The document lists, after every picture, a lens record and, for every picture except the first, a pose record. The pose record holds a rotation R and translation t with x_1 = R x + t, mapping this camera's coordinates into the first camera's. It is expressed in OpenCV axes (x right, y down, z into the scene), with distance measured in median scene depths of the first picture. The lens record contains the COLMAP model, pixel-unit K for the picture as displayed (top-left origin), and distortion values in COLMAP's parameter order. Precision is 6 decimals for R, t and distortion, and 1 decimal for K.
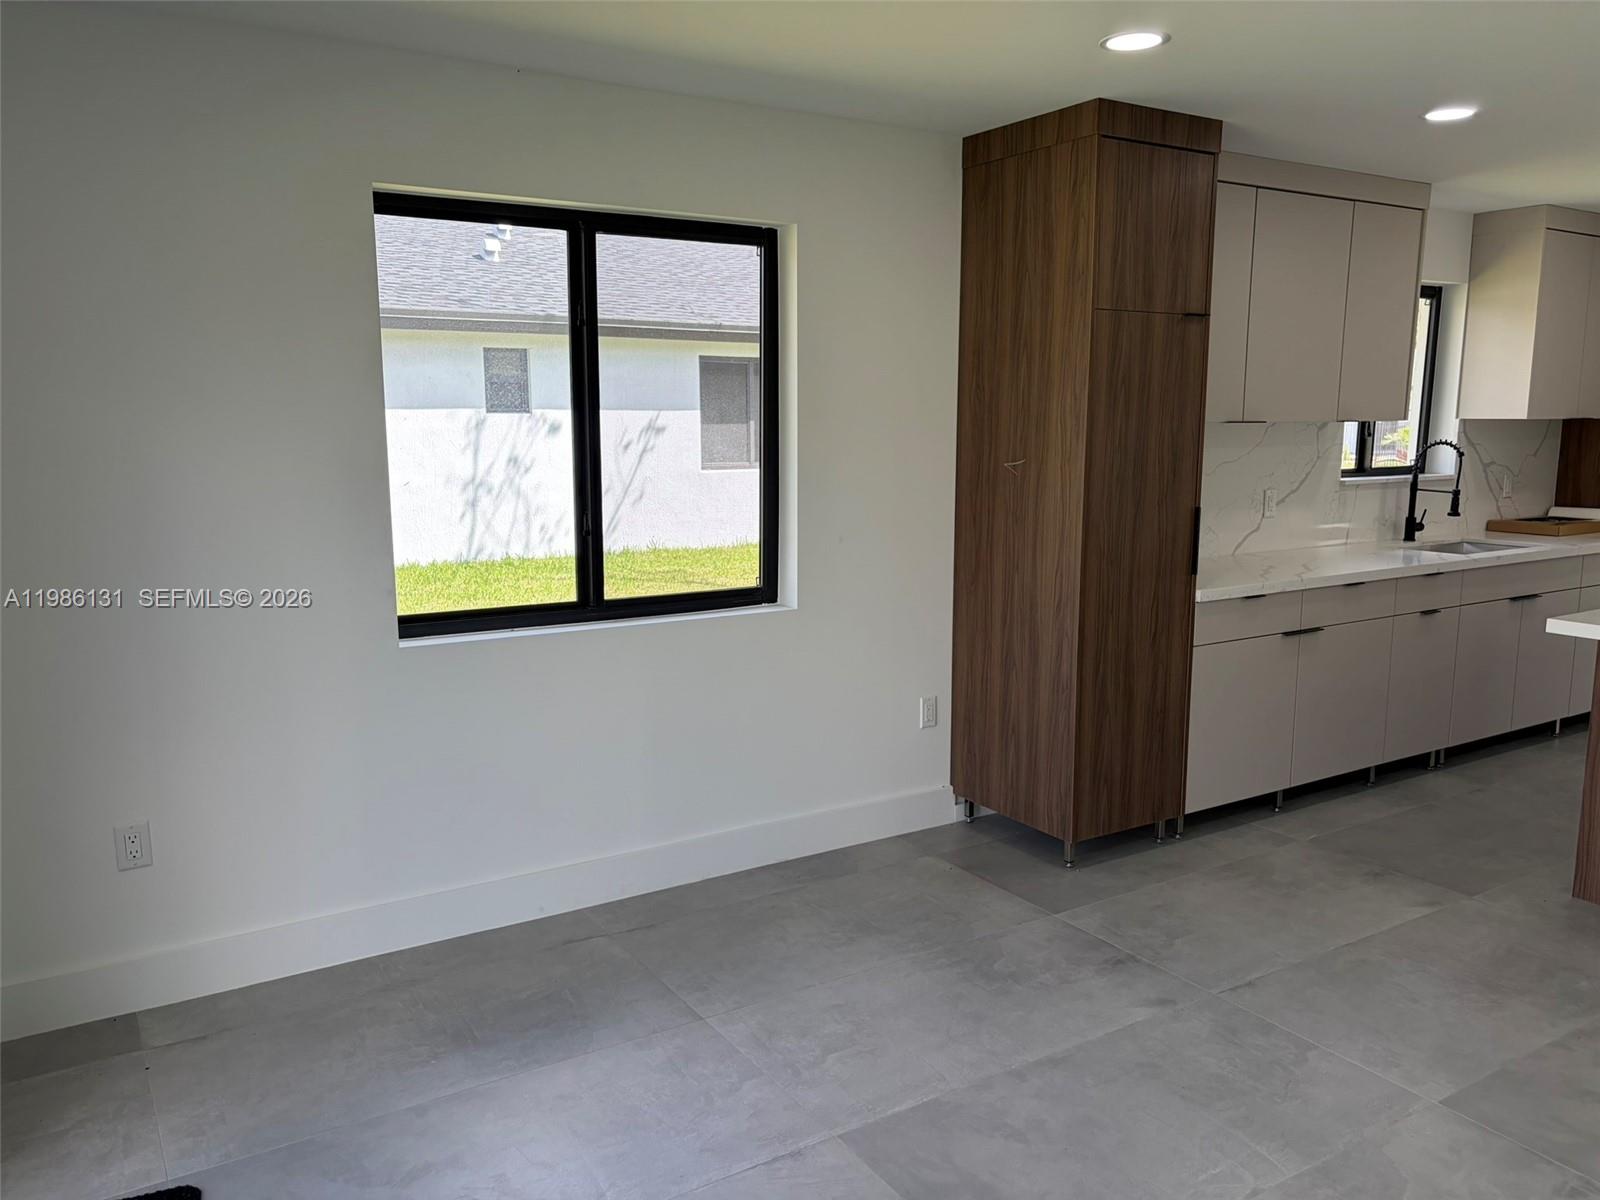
lens RADIAL K [[1208.3, 0, 810.7], [0, 1208.3, 604.0], [0, 0, 1]] dist [0.046620, -0.052836]
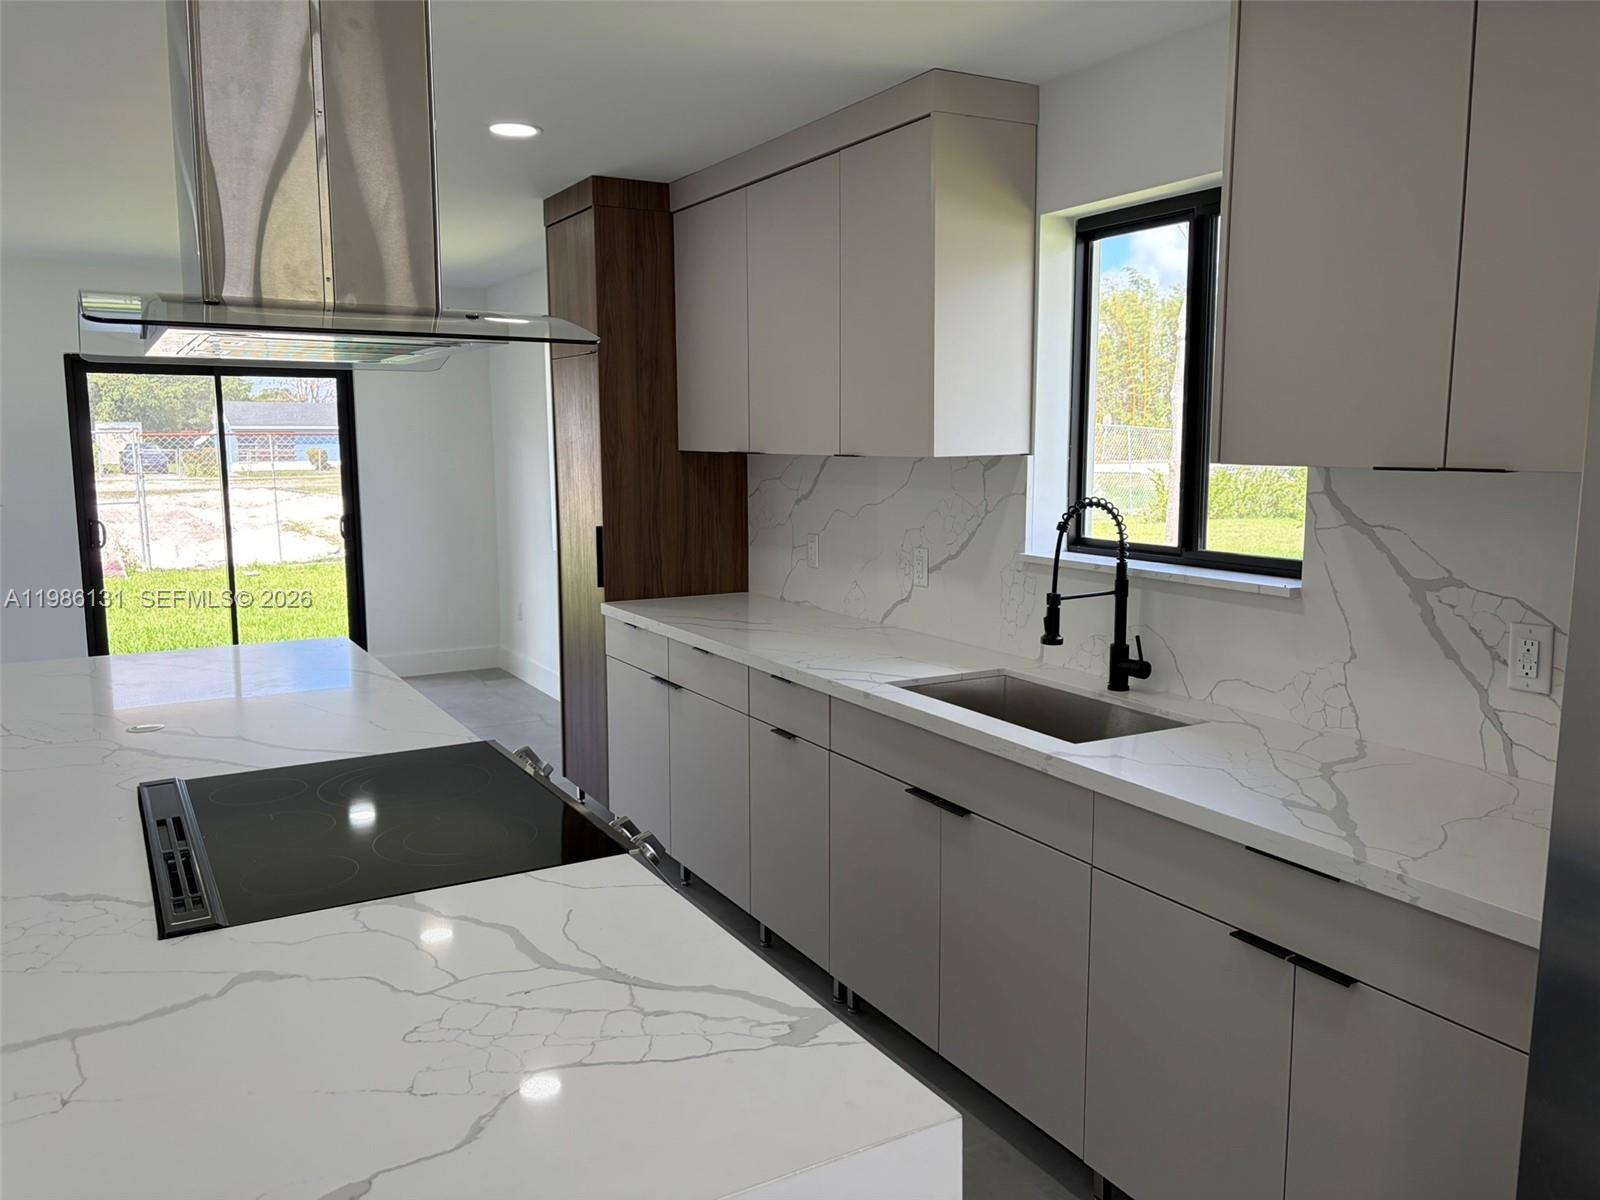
lens RADIAL K [[1208.3, 0, 802.1], [0, 1208.3, 603.1], [0, 0, 1]] dist [0.046620, -0.052836]
pose [[-0.040042, 0.139555, -0.989404, 1.404179], [-0.155096, 0.977329, 0.144128, -0.198042], [0.987088, 0.159224, -0.017490, 1.212838]]
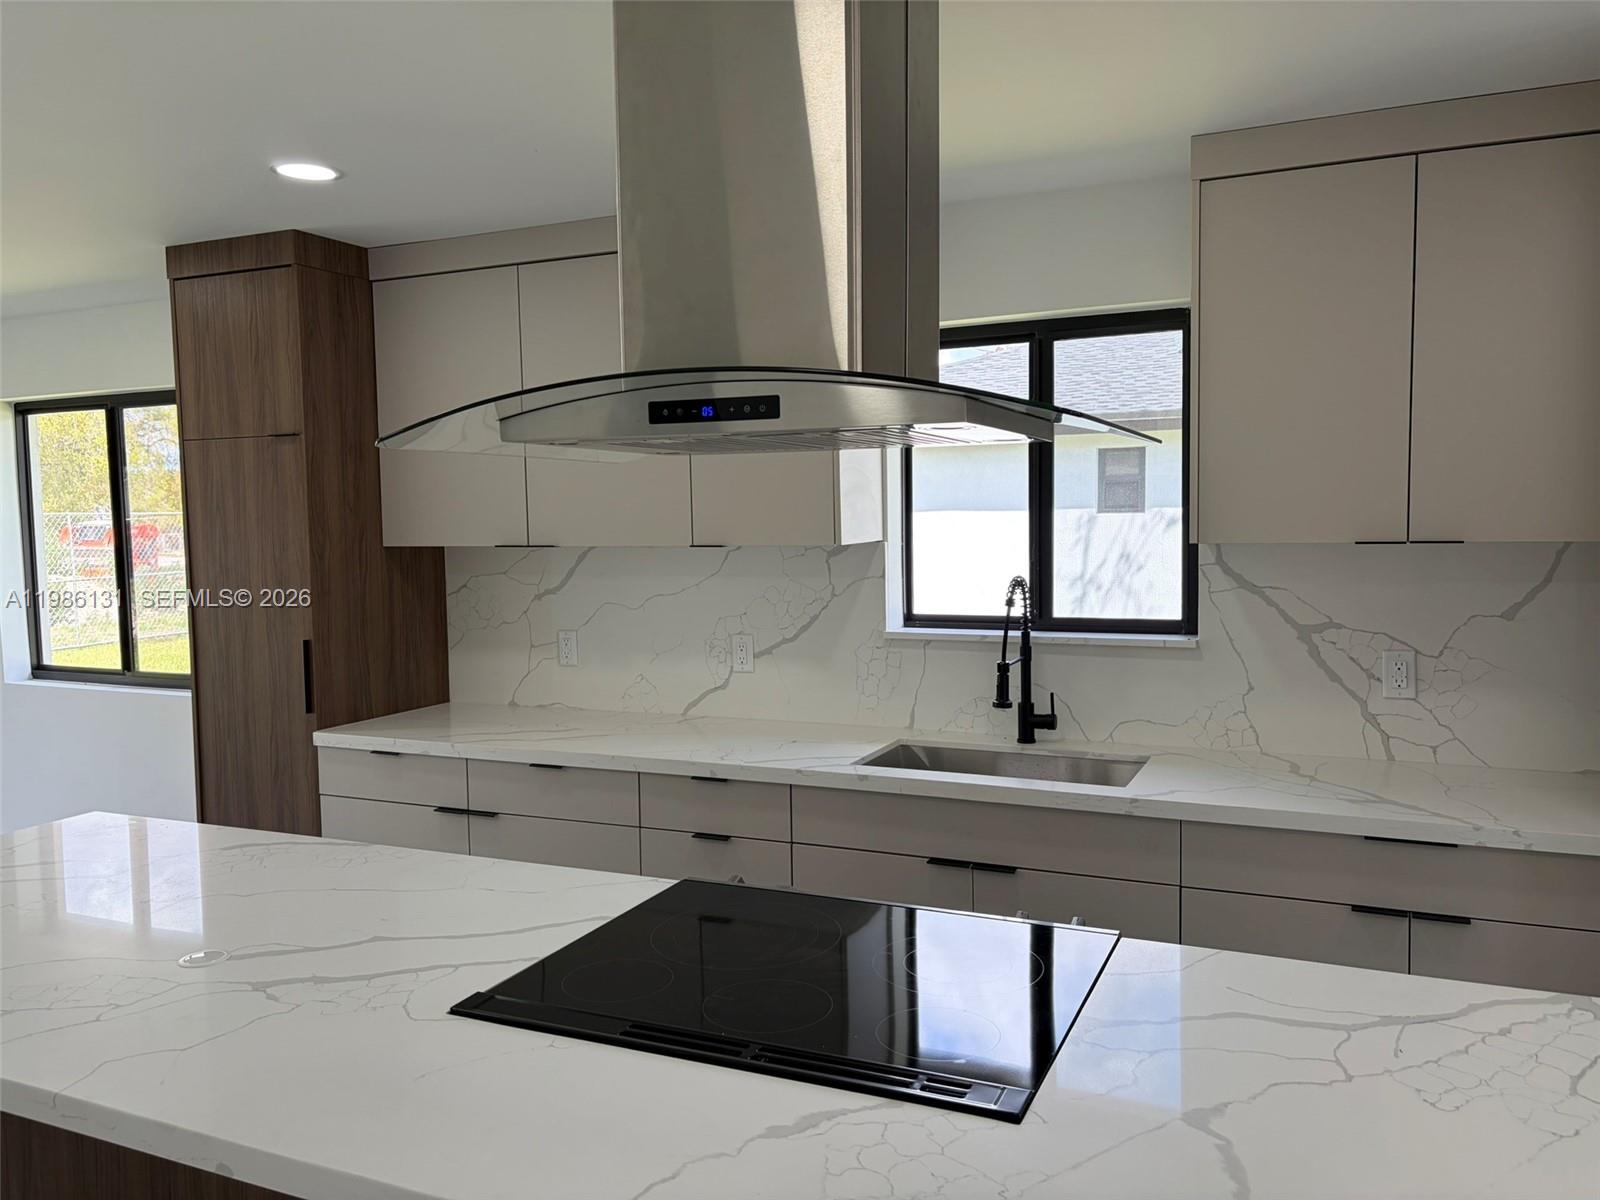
lens RADIAL K [[1208.3, 0, 810.7], [0, 1208.3, 594.4], [0, 0, 1]] dist [0.046620, -0.052836]
pose [[0.551172, 0.048458, -0.832984, 1.289448], [-0.115074, 0.993187, -0.018366, -0.140619], [0.826419, 0.105978, 0.552993, 0.803744]]
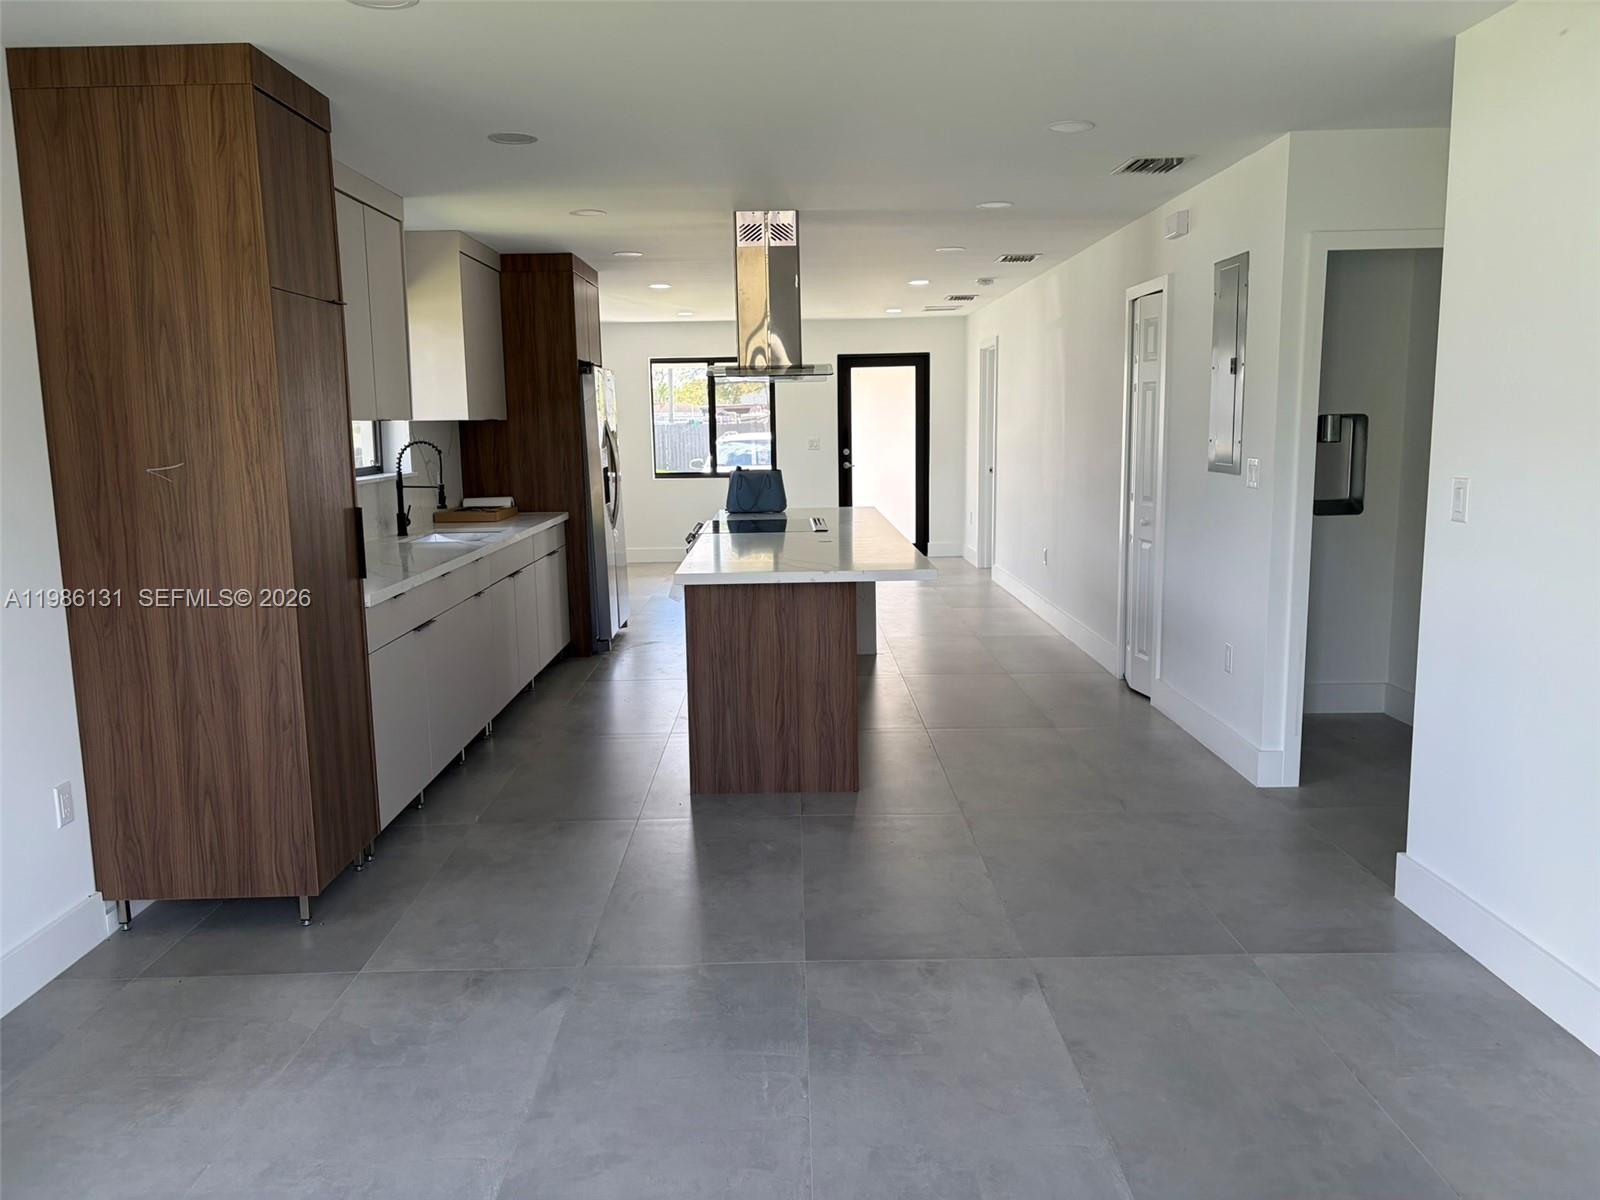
lens RADIAL K [[1208.3, 0, 796.6], [0, 1208.3, 604.9], [0, 0, 1]] dist [0.046620, -0.052836]
pose [[0.528942, -0.137493, 0.837446, -0.303753], [0.150163, 0.986382, 0.067100, -0.017121], [-0.835267, 0.090261, 0.542385, 0.208590]]
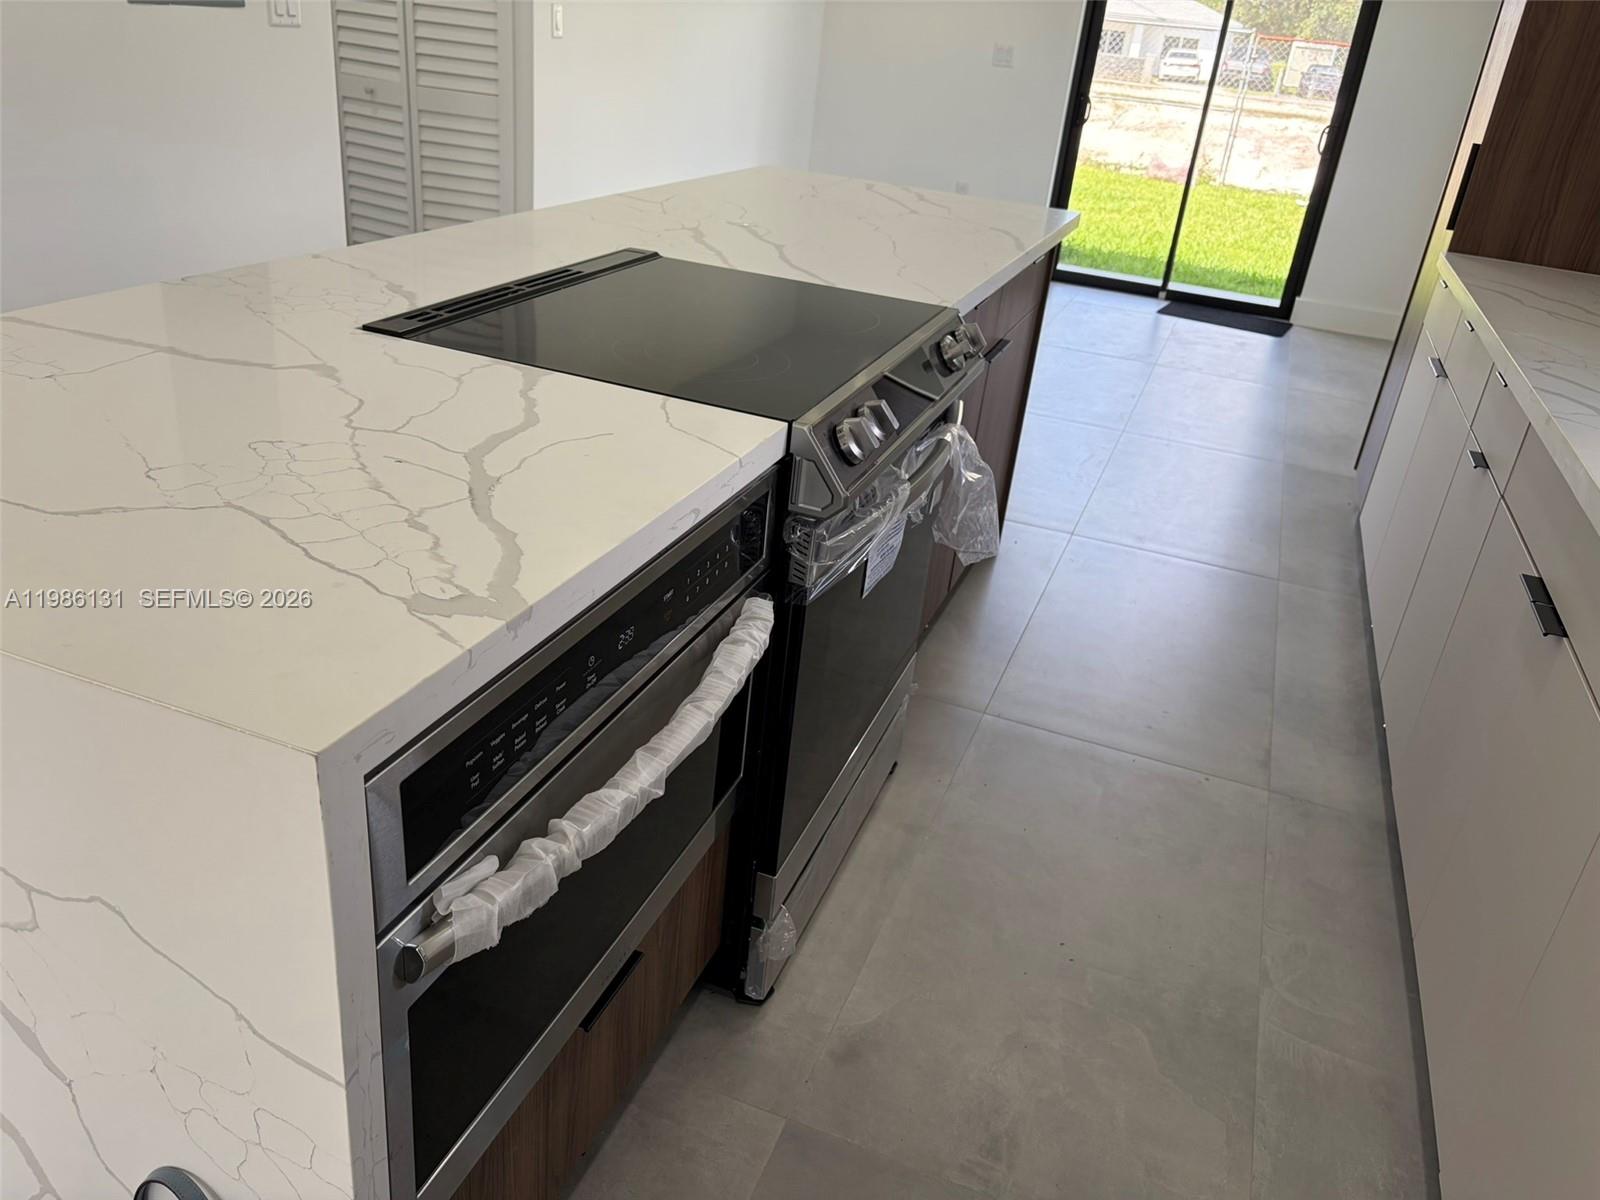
lens RADIAL K [[1208.3, 0, 804.0], [0, 1208.3, 607.5], [0, 0, 1]] dist [0.046620, -0.052836]
pose [[-0.793412, 0.199959, -0.574904, 1.194551], [-0.189316, 0.816589, 0.545291, -0.184431], [0.578496, 0.541478, -0.610036, 1.401893]]
